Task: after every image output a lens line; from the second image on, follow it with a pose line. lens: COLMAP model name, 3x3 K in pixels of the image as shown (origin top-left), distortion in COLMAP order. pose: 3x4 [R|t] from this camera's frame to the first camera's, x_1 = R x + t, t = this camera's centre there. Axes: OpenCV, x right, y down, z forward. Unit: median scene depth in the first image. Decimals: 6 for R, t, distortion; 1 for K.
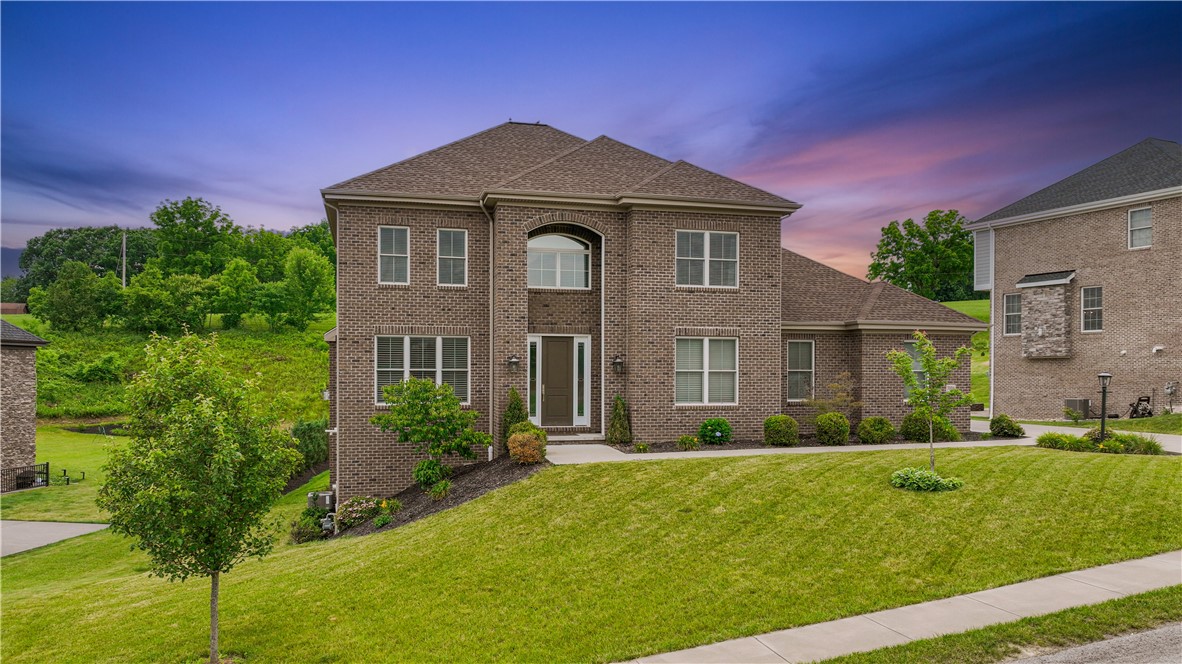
lens RADIAL K [[859.6, 0, 567.6], [0, 859.6, 381.2], [0, 0, 1]] dist [0.004384, 0.008790]
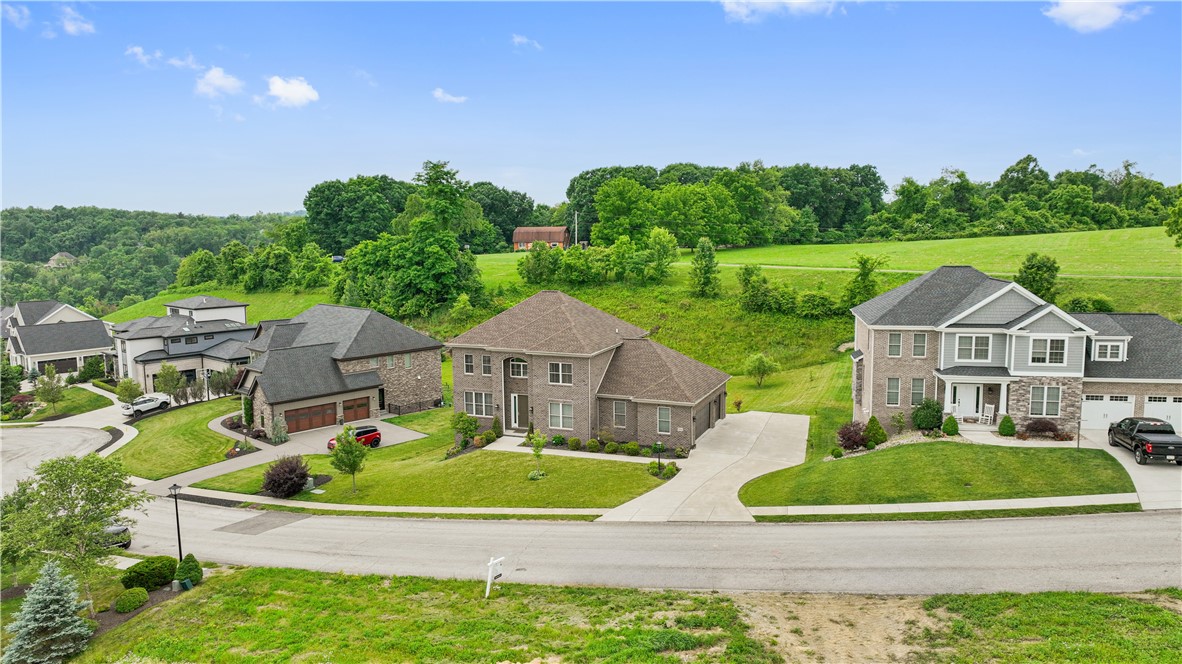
lens RADIAL K [[859.6, 0, 557.4], [0, 859.6, 327.9], [0, 0, 1]] dist [0.004384, 0.008790]
pose [[0.781824, 0.059044, -0.620698, 1.747046], [0.017437, 0.993046, 0.116427, -0.577693], [0.623256, -0.101849, 0.775358, -0.991730]]
